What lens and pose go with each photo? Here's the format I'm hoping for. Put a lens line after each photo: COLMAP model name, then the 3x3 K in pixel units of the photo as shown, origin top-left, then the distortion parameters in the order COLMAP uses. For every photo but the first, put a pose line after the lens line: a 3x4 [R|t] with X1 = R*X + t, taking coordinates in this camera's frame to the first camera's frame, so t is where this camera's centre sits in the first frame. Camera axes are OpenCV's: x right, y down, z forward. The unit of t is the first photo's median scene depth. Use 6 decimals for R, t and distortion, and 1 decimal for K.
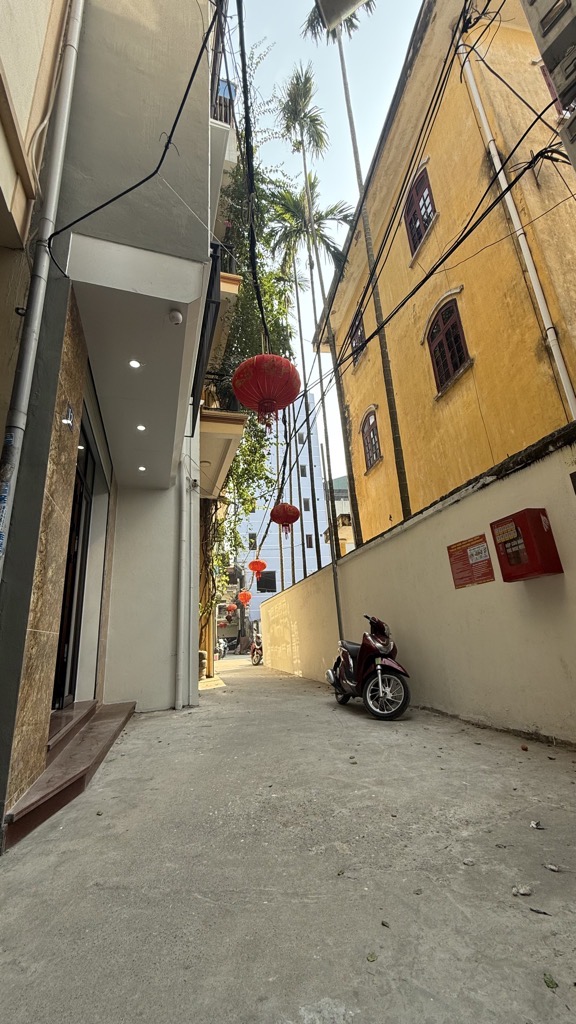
lens RADIAL K [[402.8, 0, 289.3], [0, 402.8, 514.1], [0, 0, 1]] dist [-0.000409, -0.000053]
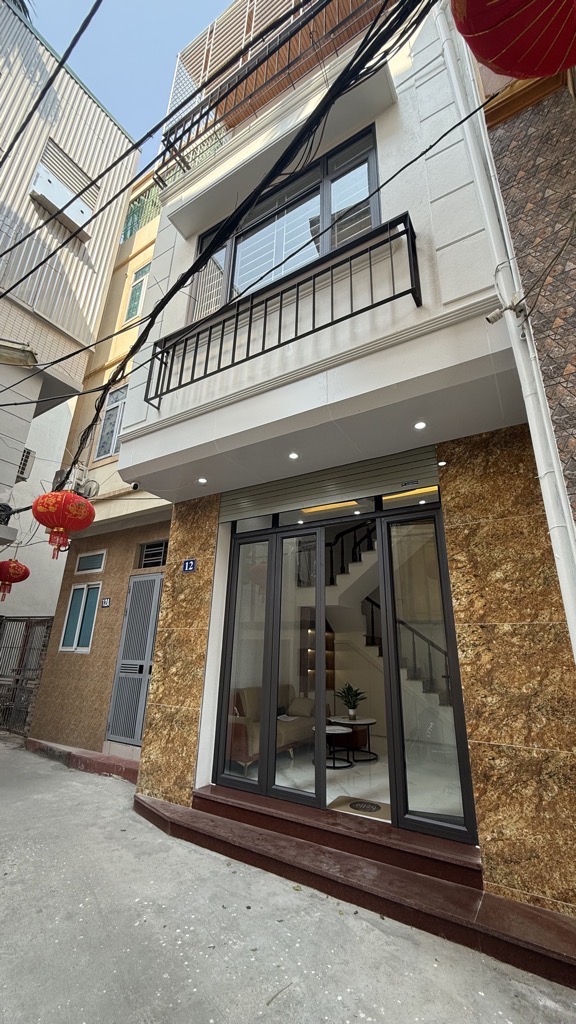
lens RADIAL K [[402.8, 0, 290.0], [0, 402.8, 508.7], [0, 0, 1]] dist [-0.000409, -0.000053]
pose [[-0.748201, -0.191788, -0.635148, 0.140559], [0.213361, 0.836906, -0.504049, 0.280339], [0.628230, -0.512645, -0.585254, 1.378744]]
